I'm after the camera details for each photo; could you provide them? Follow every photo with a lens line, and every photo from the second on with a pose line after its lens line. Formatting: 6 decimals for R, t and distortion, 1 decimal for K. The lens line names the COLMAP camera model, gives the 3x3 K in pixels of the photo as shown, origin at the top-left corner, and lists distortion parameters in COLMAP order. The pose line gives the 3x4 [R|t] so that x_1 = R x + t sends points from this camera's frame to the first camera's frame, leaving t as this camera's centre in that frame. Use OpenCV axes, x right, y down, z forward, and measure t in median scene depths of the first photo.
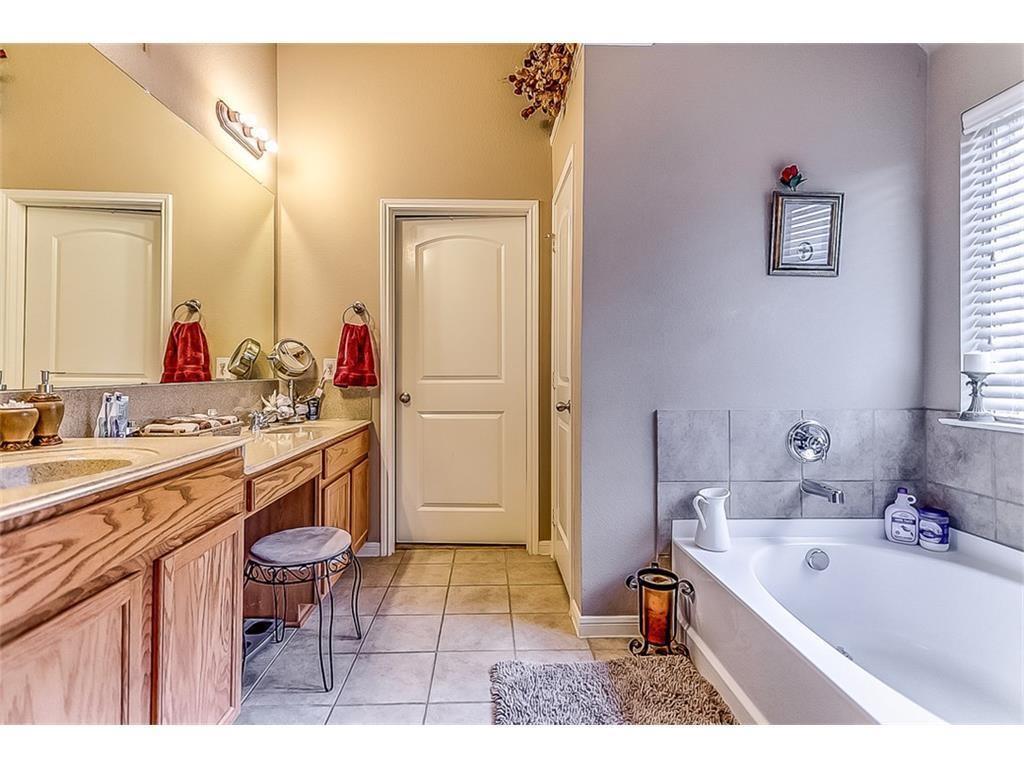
lens RADIAL K [[488.2, 0, 512.0], [0, 488.2, 384.0], [0, 0, 1]] dist [0.000495, -0.000121]
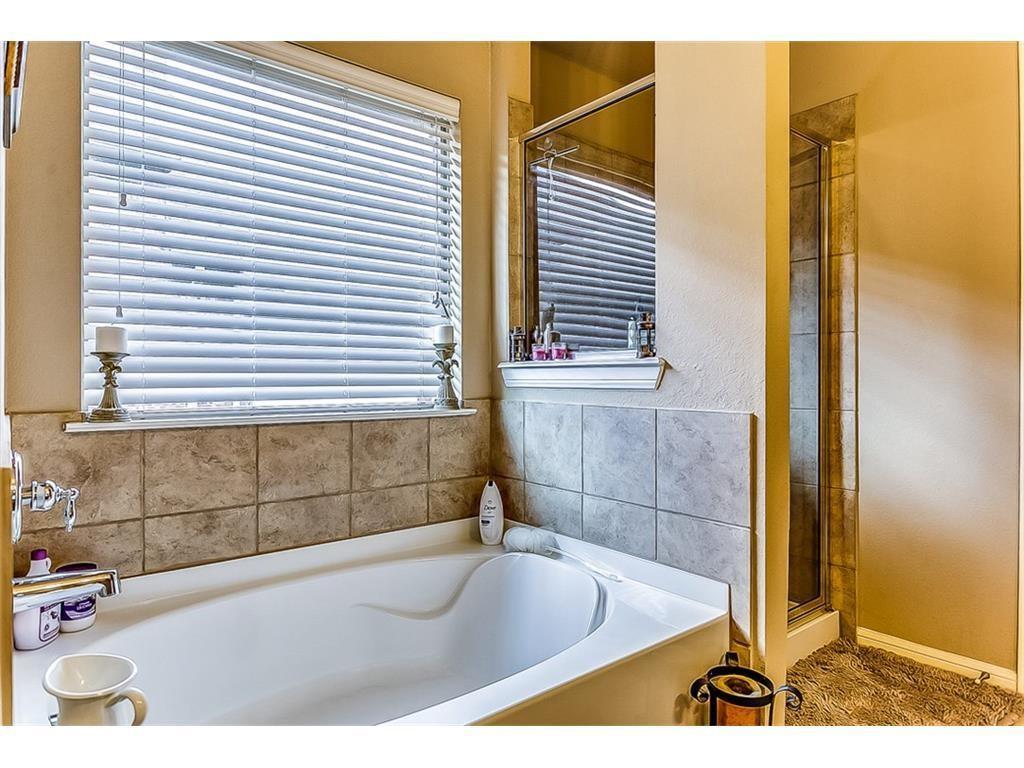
lens RADIAL K [[623.3, 0, 512.0], [0, 623.3, 384.0], [0, 0, 1]] dist [0.000267, -0.000130]
pose [[-0.594015, -0.015055, 0.804313, -0.138178], [0.010309, 0.999600, 0.026324, 0.003734], [-0.804388, 0.023929, -0.593622, 1.105393]]
